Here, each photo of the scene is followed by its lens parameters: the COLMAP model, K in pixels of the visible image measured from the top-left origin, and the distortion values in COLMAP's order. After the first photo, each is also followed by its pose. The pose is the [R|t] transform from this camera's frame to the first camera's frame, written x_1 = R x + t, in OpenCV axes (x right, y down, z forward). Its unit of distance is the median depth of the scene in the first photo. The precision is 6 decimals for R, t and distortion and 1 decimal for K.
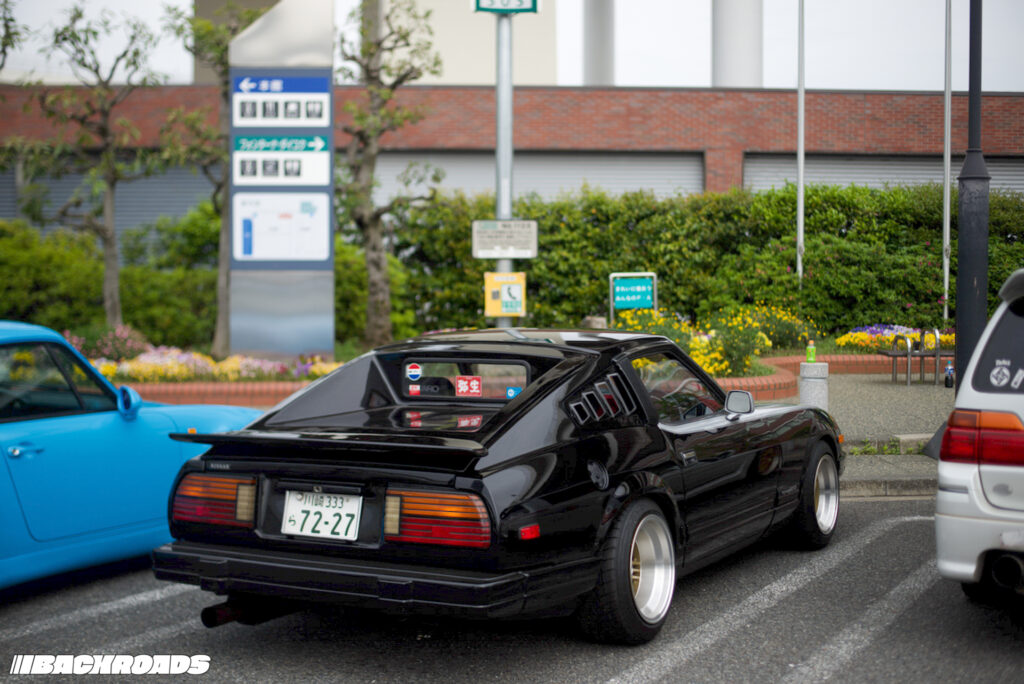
lens RADIAL K [[1463.3, 0, 512.8], [0, 1463.3, 335.5], [0, 0, 1]] dist [-0.092537, 0.000000]
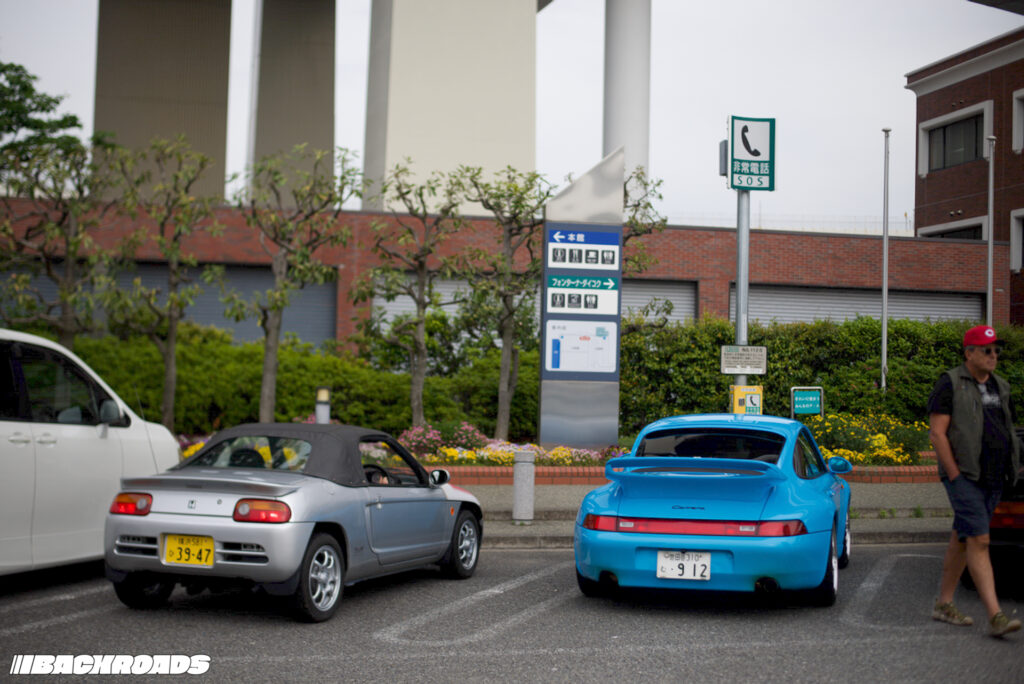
lens RADIAL K [[1463.3, 0, 511.4], [0, 1463.3, 345.4], [0, 0, 1]] dist [-0.092537, 0.000000]
pose [[0.985782, 0.023341, 0.166400, -0.342072], [-0.012418, 0.997717, -0.066388, 0.008822], [-0.167570, 0.063378, 0.983821, -0.207143]]
